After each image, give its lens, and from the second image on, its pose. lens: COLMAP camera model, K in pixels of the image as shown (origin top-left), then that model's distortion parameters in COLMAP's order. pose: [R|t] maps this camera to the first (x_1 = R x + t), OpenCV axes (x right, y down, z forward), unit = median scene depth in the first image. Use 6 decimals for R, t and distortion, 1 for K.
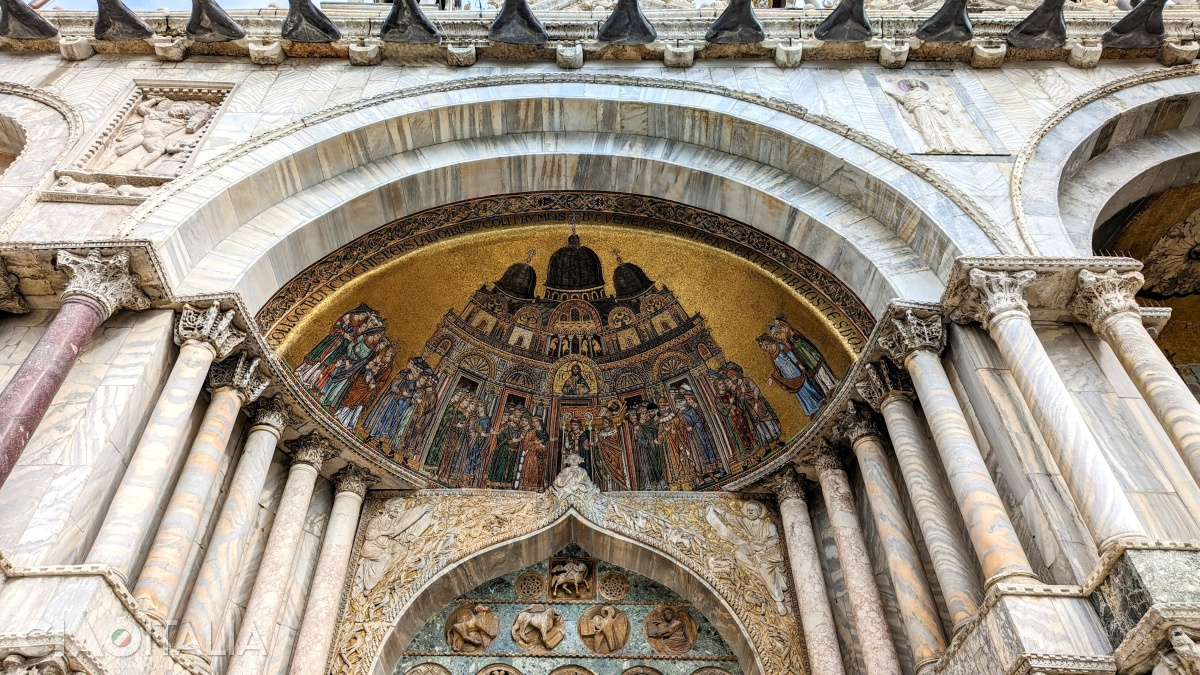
lens RADIAL K [[889.4, 0, 600.0], [0, 889.4, 337.5], [0, 0, 1]] dist [0.049697, -0.000604]
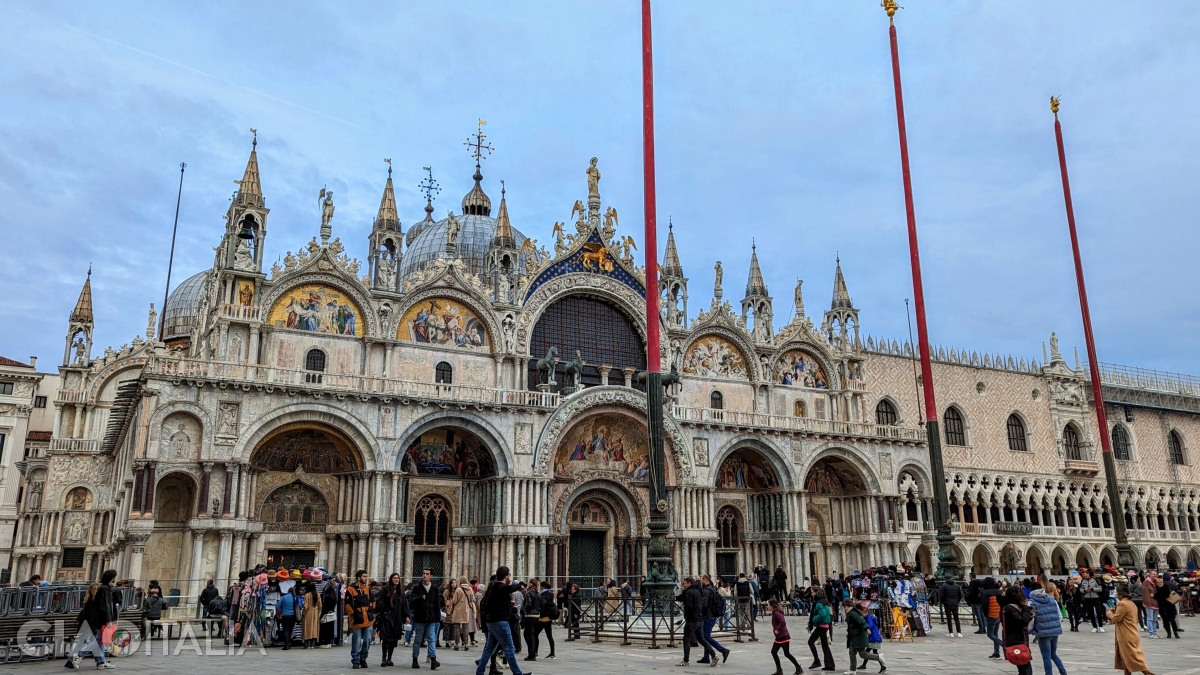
lens RADIAL K [[889.4, 0, 600.0], [0, 889.4, 337.5], [0, 0, 1]] dist [0.049697, -0.000604]
pose [[0.877081, 0.120663, 0.464941, -0.982833], [-0.350865, 0.822005, 0.448555, -3.309240], [-0.328060, -0.556551, 0.763301, -2.985463]]
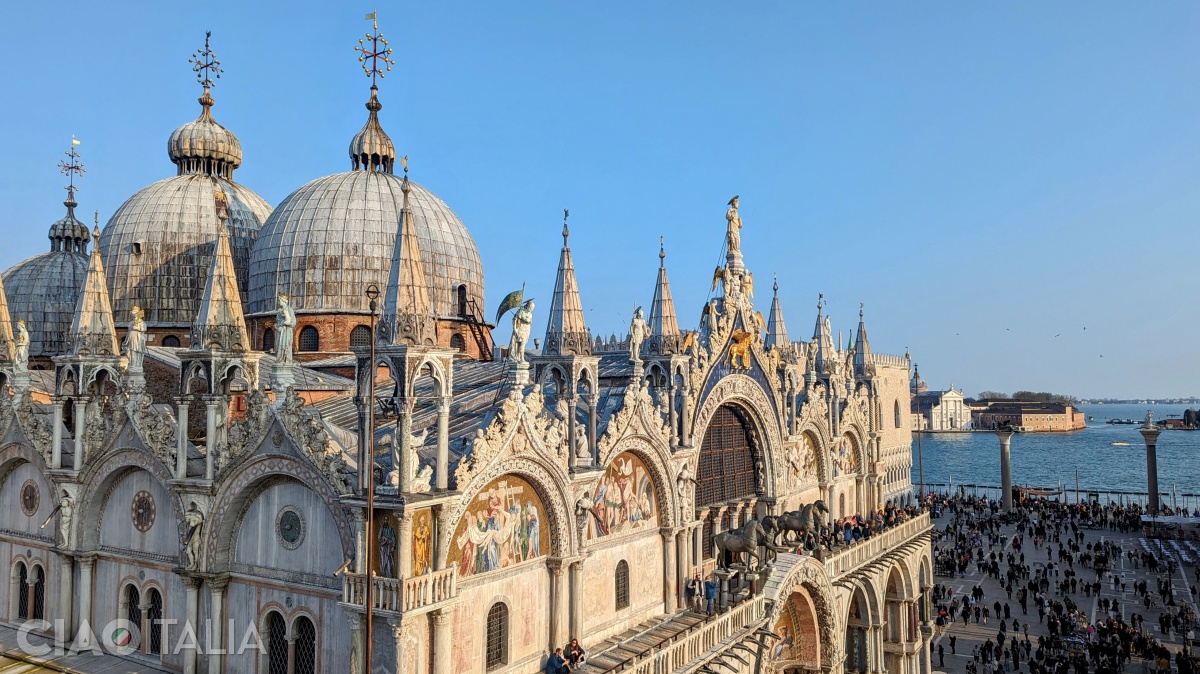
lens RADIAL K [[889.4, 0, 600.0], [0, 889.4, 337.0], [0, 0, 1]] dist [0.049697, -0.000604]
pose [[0.513120, 0.058503, 0.856321, -2.249458], [-0.629628, 0.703698, 0.329207, -2.002017], [-0.583332, -0.708087, 0.397917, 0.829677]]
